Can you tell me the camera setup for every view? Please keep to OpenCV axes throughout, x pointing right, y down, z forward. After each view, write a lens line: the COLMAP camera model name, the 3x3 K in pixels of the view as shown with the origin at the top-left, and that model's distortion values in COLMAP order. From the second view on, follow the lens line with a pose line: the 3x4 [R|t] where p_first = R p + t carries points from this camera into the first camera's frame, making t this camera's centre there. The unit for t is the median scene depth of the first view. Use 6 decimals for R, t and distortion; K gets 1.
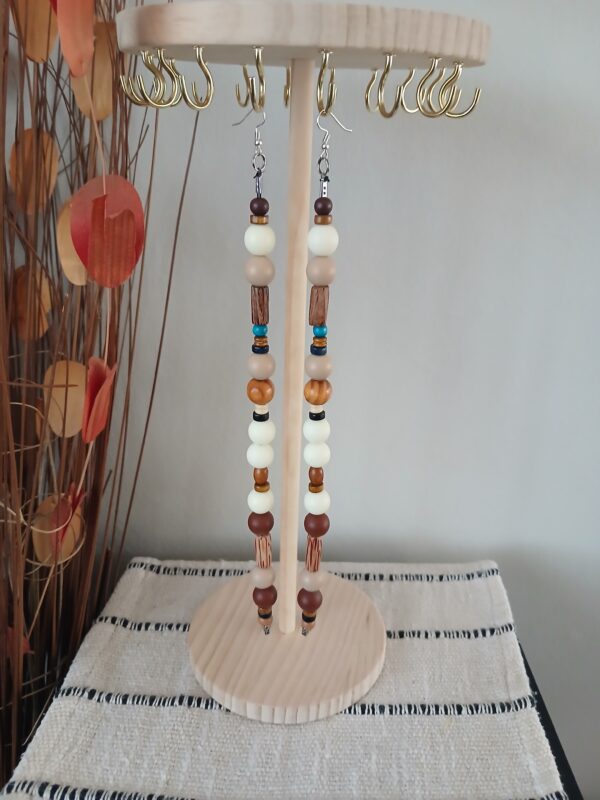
lens RADIAL K [[643.3, 0, 300.0], [0, 643.3, 400.0], [0, 0, 1]] dist [-0.016817, -0.001453]
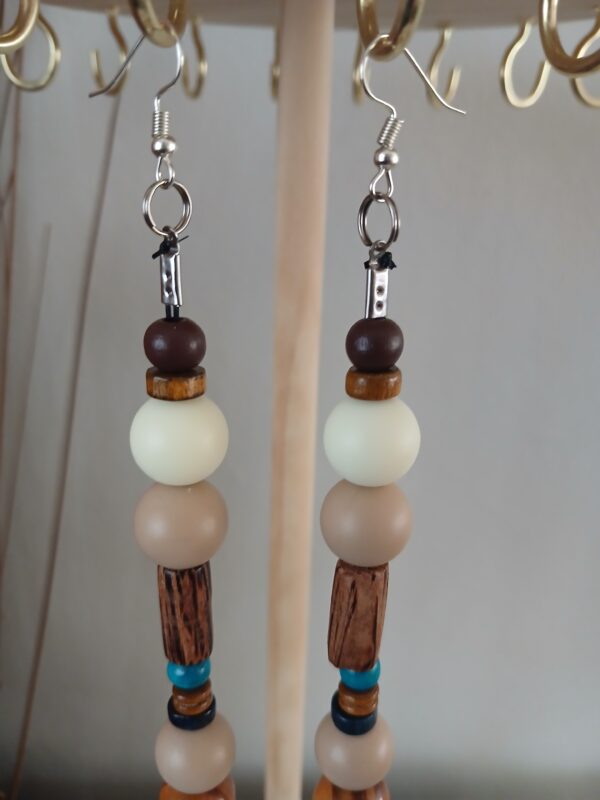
lens RADIAL K [[643.3, 0, 300.0], [0, 643.3, 400.0], [0, 0, 1]] dist [-0.016817, -0.001453]
pose [[0.999999, -0.000792, -0.000917, -0.000381], [0.000746, 0.998817, -0.048615, -0.257535], [0.000955, 0.048614, 0.998817, 0.680143]]
